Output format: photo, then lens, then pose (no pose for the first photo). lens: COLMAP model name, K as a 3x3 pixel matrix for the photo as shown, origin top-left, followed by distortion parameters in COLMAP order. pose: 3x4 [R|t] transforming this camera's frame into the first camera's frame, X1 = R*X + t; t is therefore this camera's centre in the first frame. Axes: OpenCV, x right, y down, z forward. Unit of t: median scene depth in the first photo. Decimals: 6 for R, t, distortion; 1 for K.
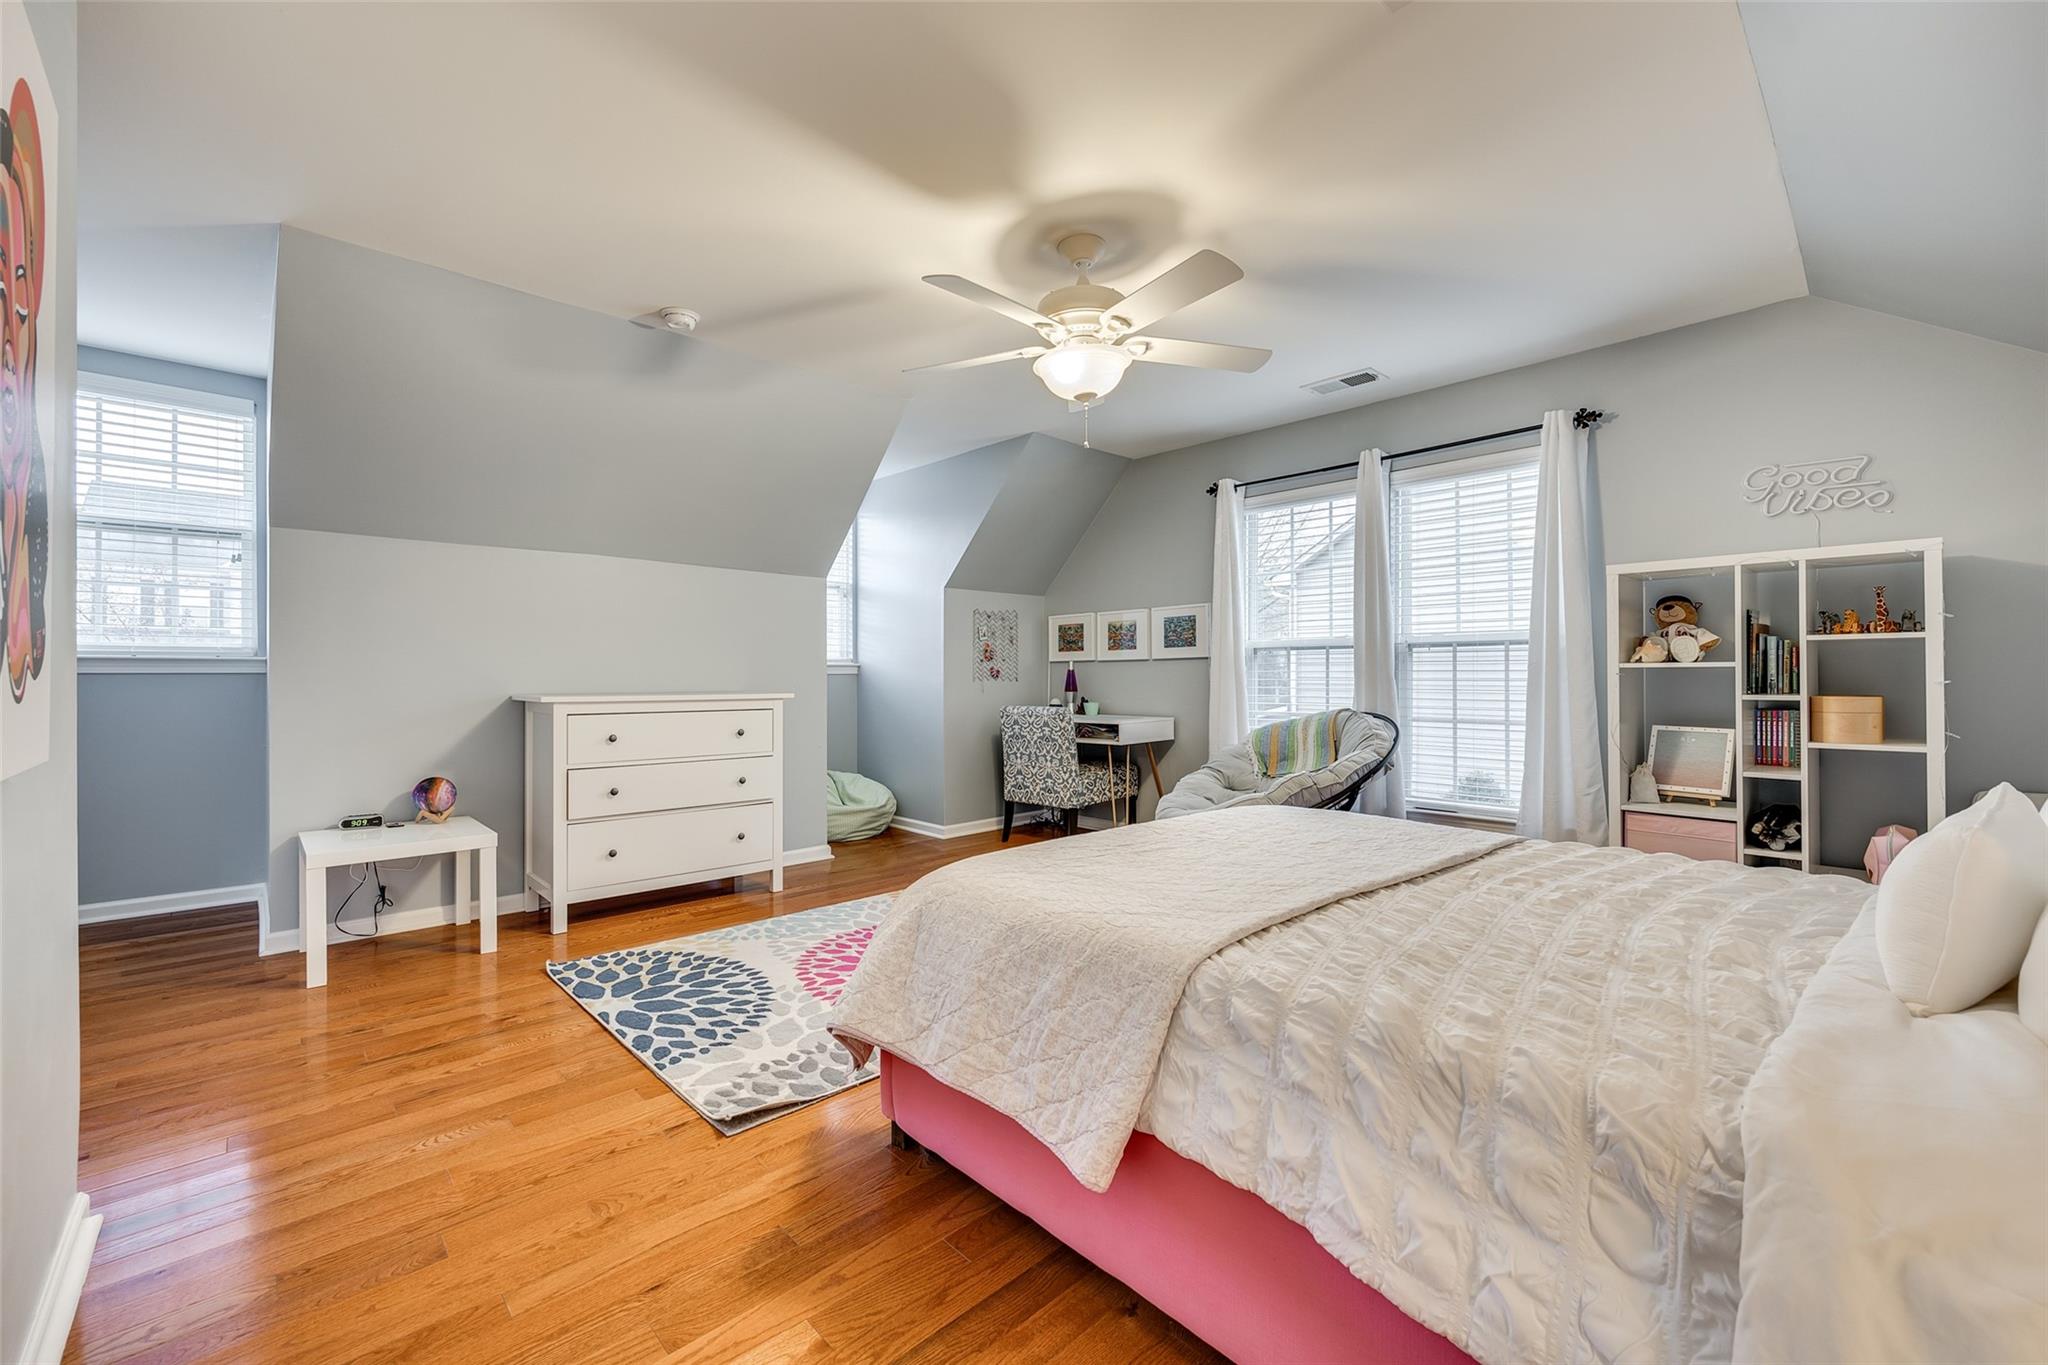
lens RADIAL K [[830.2, 0, 1030.3], [0, 830.2, 681.7], [0, 0, 1]] dist [-0.002565, 0.000893]
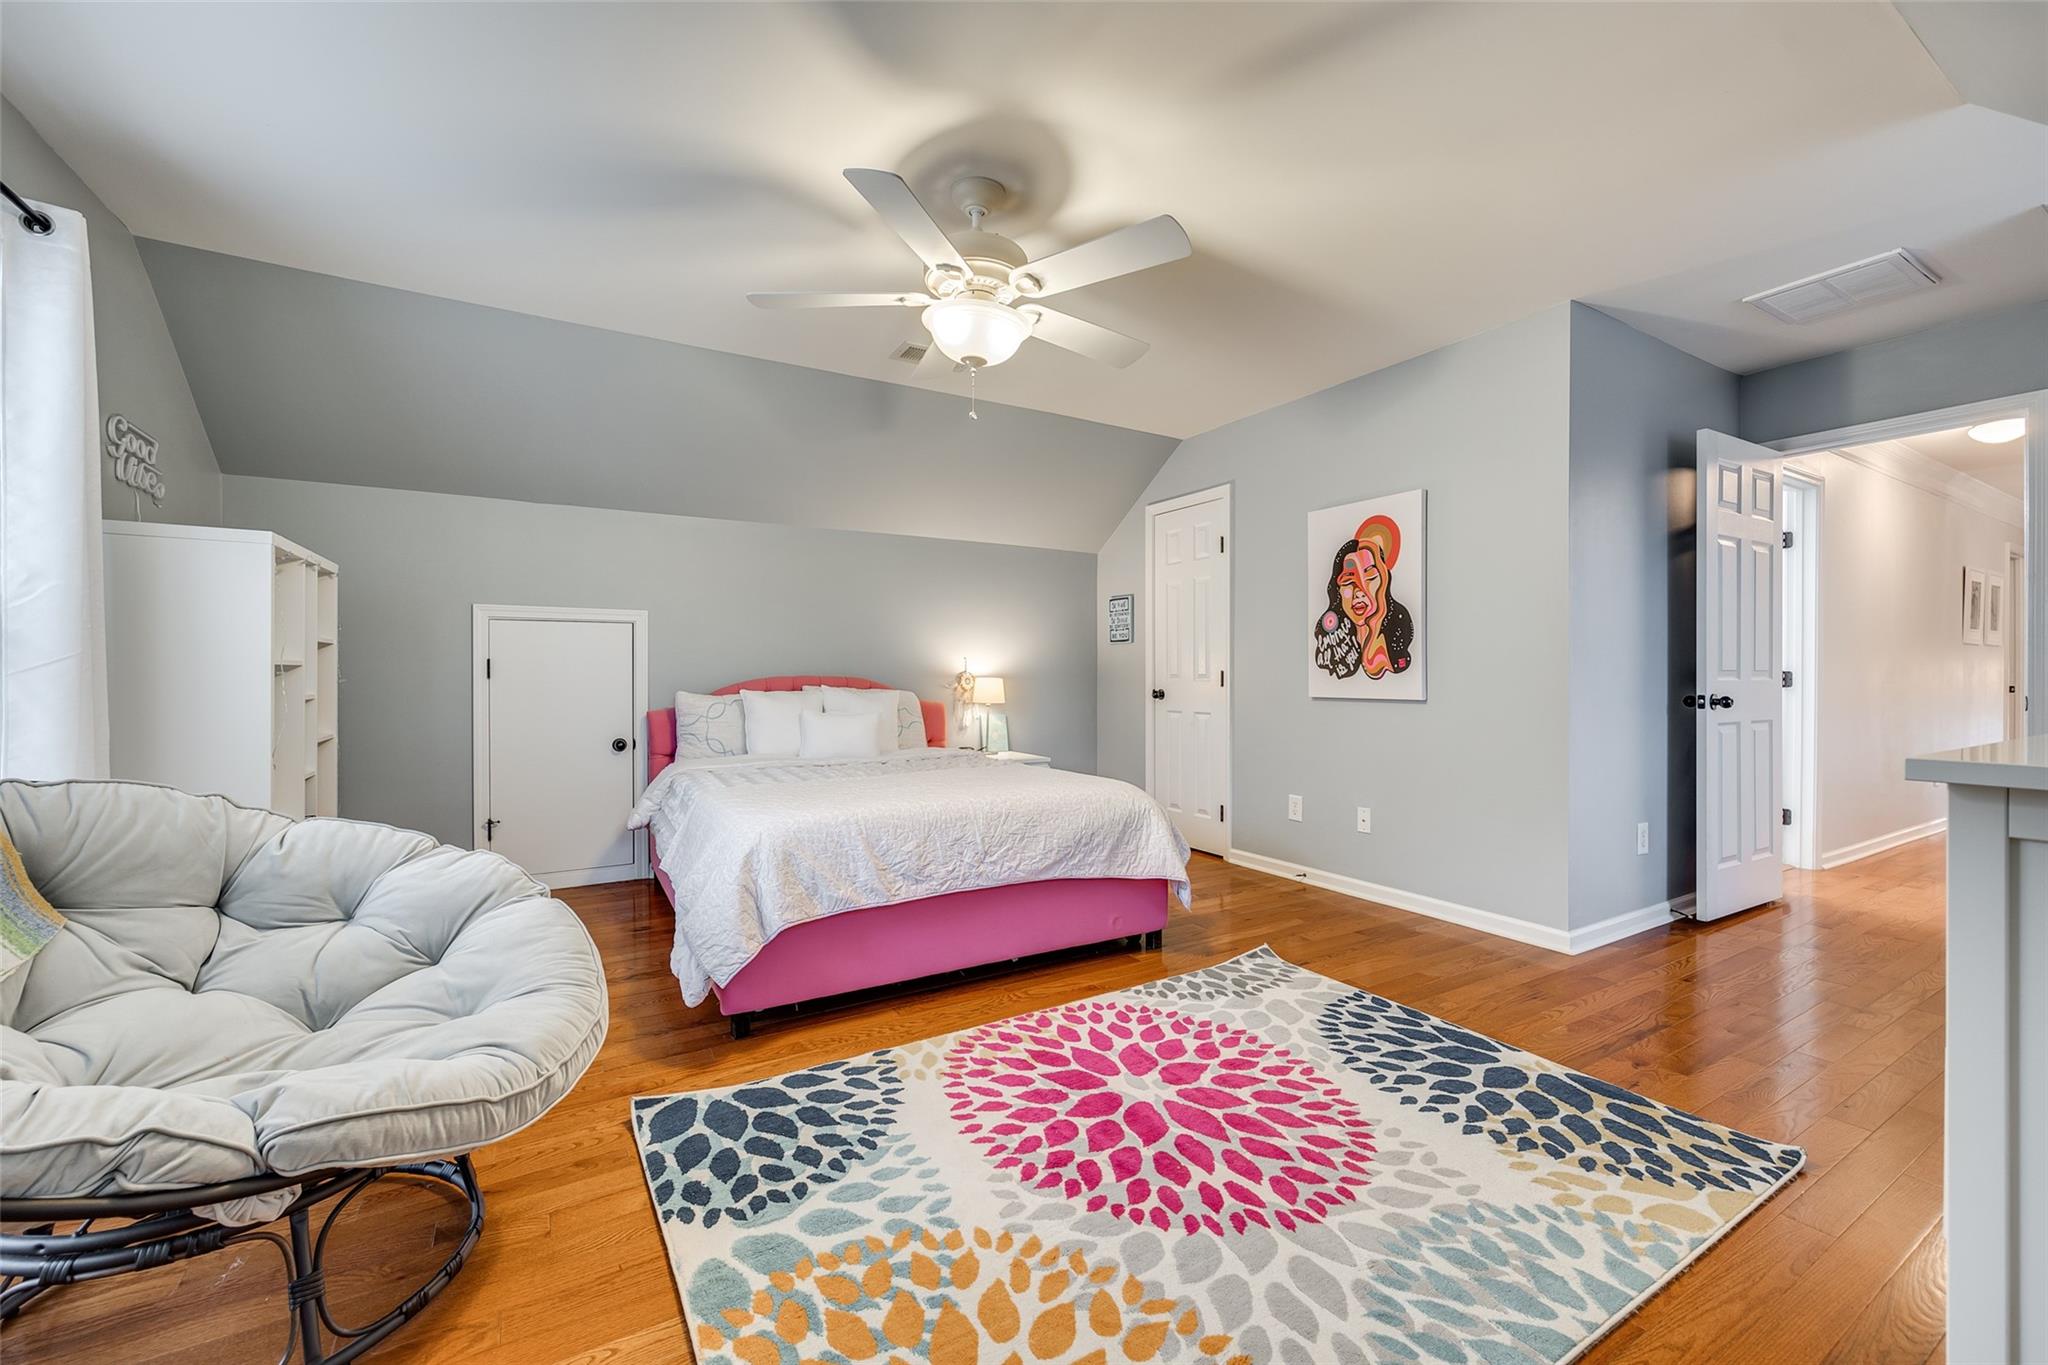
lens RADIAL K [[830.2, 0, 1030.3], [0, 830.2, 681.7], [0, 0, 1]] dist [-0.002565, 0.000893]
pose [[-0.975782, -0.000929, 0.218744, -0.177828], [0.001310, 0.999948, 0.010089, -0.004890], [-0.218742, 0.010131, -0.975730, 1.757347]]
